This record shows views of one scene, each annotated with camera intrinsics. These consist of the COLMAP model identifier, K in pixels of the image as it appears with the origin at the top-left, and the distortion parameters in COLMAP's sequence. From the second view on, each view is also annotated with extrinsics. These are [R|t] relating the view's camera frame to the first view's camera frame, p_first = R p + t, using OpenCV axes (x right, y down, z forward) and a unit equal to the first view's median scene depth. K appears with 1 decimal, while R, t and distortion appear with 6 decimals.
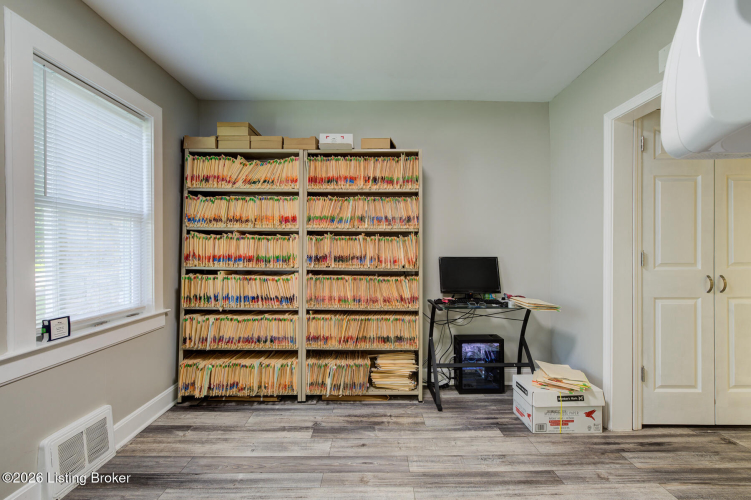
lens RADIAL K [[326.5, 0, 377.4], [0, 326.5, 252.2], [0, 0, 1]] dist [0.000470, 0.000102]
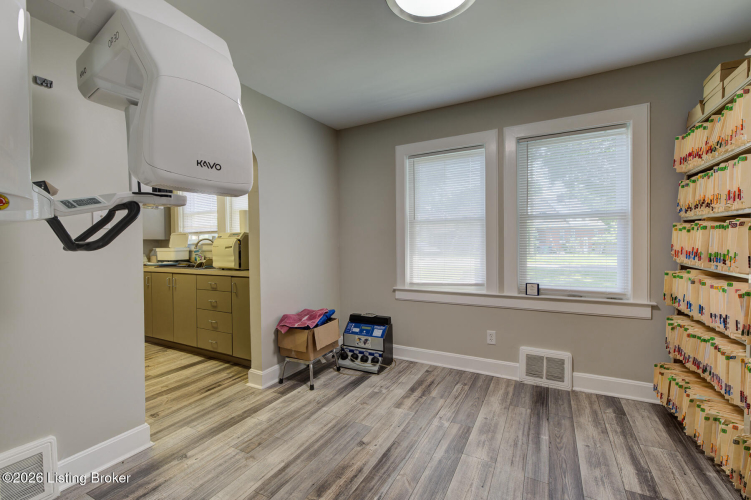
lens RADIAL K [[326.5, 0, 375.8], [0, 326.5, 249.1], [0, 0, 1]] dist [0.000470, 0.000102]
pose [[-0.483238, 0.010674, -0.875424, 0.786905], [0.005328, 0.999943, 0.009251, -0.002509], [0.875473, -0.000194, -0.483267, 0.914267]]
